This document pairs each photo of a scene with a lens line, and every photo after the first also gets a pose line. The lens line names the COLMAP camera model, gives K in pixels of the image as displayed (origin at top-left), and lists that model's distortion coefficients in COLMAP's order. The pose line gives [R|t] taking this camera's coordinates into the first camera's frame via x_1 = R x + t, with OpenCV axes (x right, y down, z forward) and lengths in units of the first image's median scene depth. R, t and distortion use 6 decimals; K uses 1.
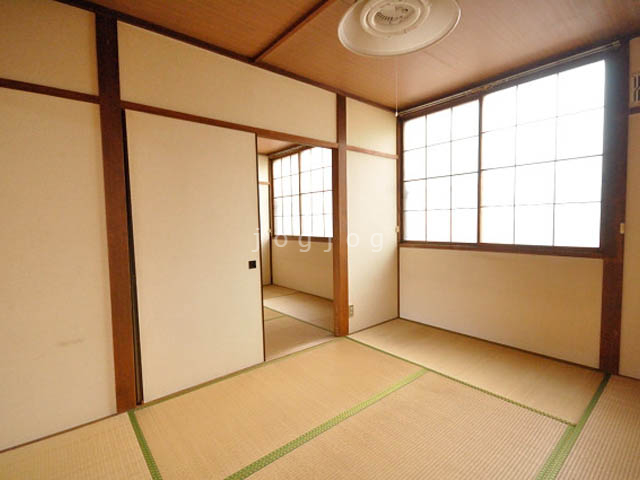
lens RADIAL K [[317.5, 0, 316.2], [0, 317.5, 241.6], [0, 0, 1]] dist [0.001347, -0.000534]
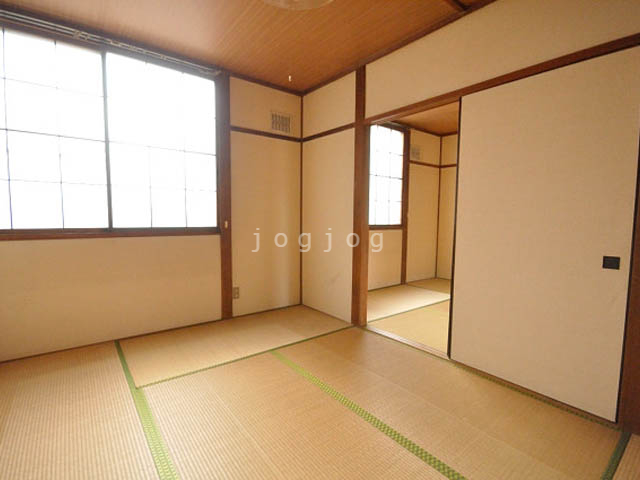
lens RADIAL K [[317.5, 0, 326.9], [0, 317.5, 241.3], [0, 0, 1]] dist [0.001347, -0.000534]
pose [[0.007374, -0.091476, 0.995780, -0.358712], [0.030028, 0.995378, 0.091217, -0.022048], [-0.999522, 0.029229, 0.010087, 0.446071]]
